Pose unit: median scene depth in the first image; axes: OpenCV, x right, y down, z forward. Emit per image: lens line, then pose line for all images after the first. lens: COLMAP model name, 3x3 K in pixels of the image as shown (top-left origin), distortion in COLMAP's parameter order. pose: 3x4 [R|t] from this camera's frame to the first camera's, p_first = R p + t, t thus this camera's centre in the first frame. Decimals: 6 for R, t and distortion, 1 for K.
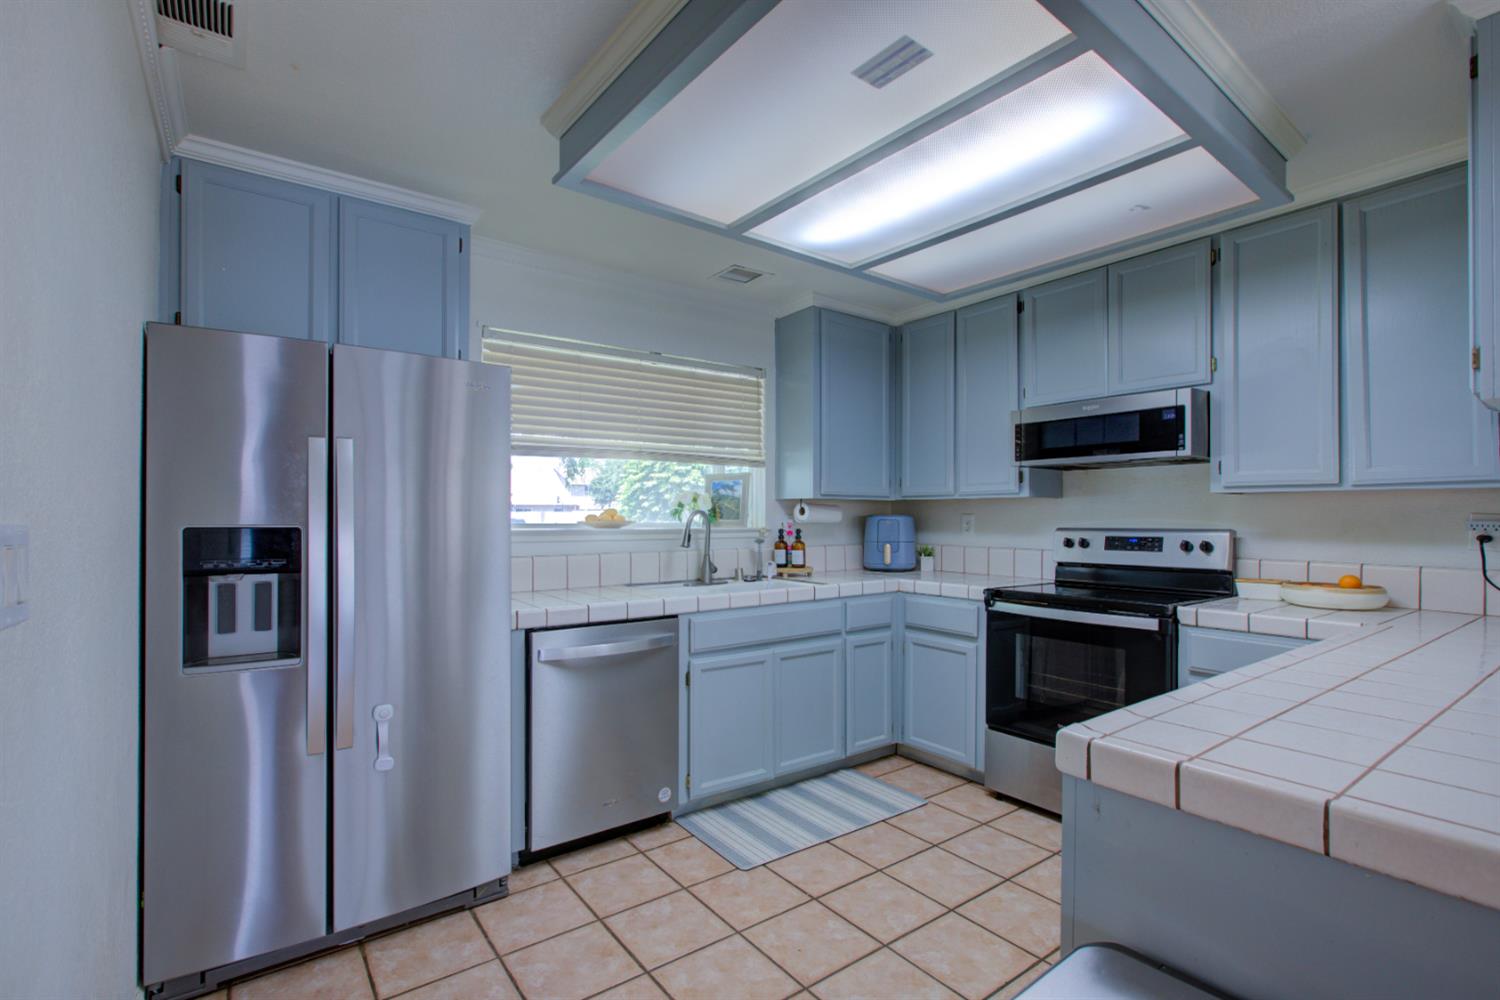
lens RADIAL K [[688.1, 0, 746.6], [0, 688.1, 516.5], [0, 0, 1]] dist [-0.011772, 0.004409]
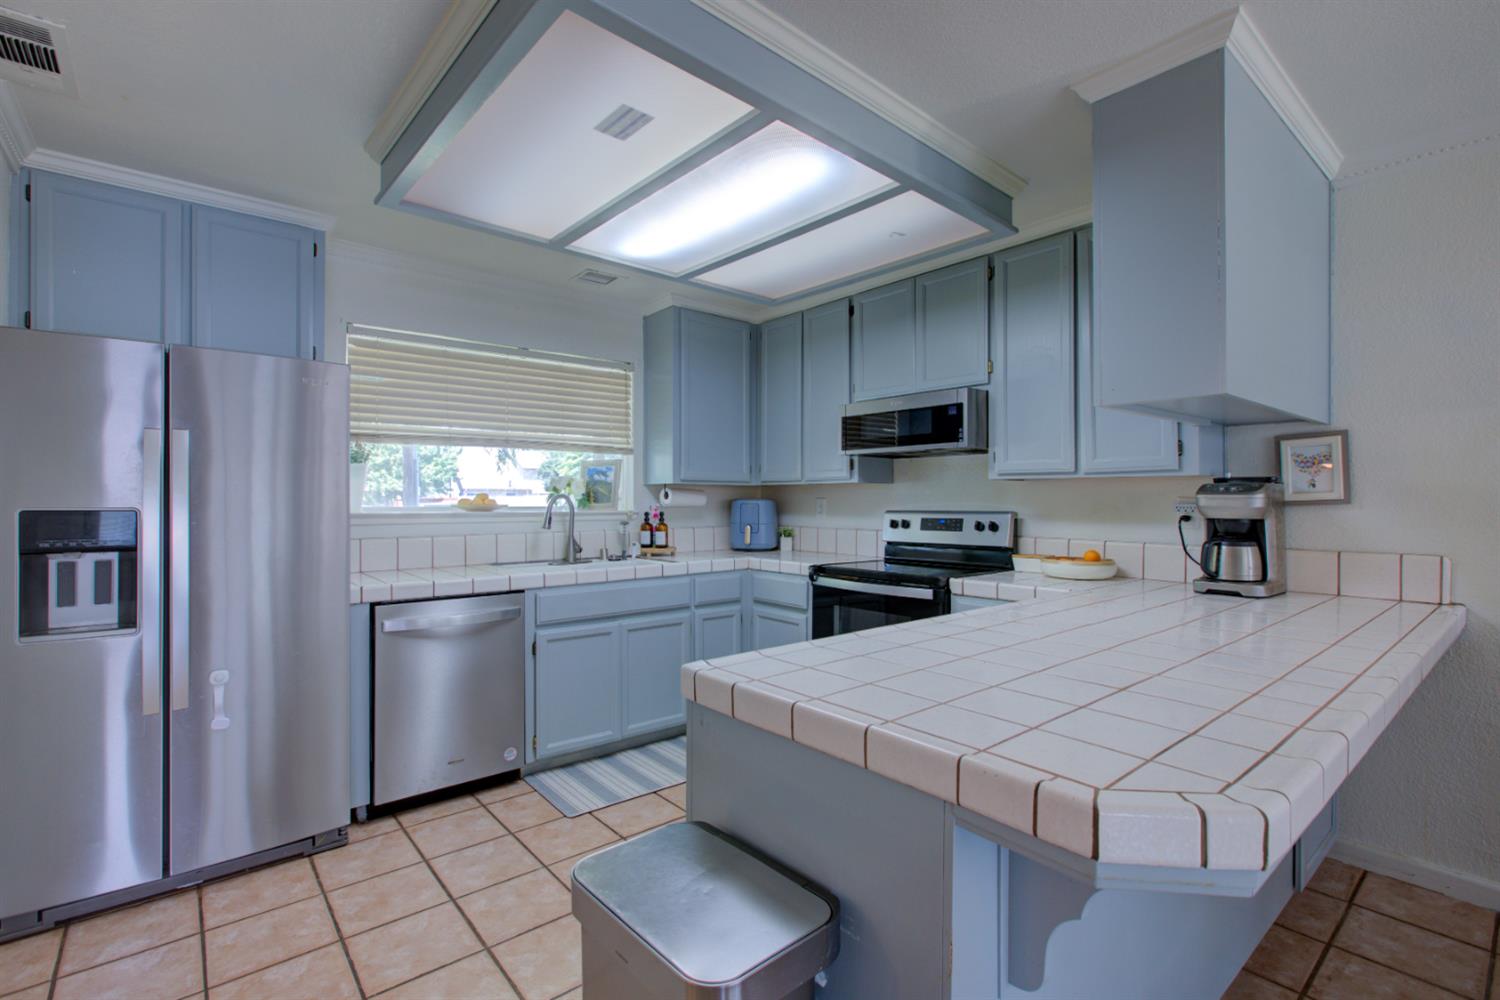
lens RADIAL K [[688.1, 0, 741.3], [0, 688.1, 501.1], [0, 0, 1]] dist [-0.011772, 0.004409]
pose [[0.998356, -0.000513, 0.057316, 0.153415], [0.000455, 0.999999, 0.001018, 0.000160], [-0.057316, -0.000991, 0.998356, -0.094226]]
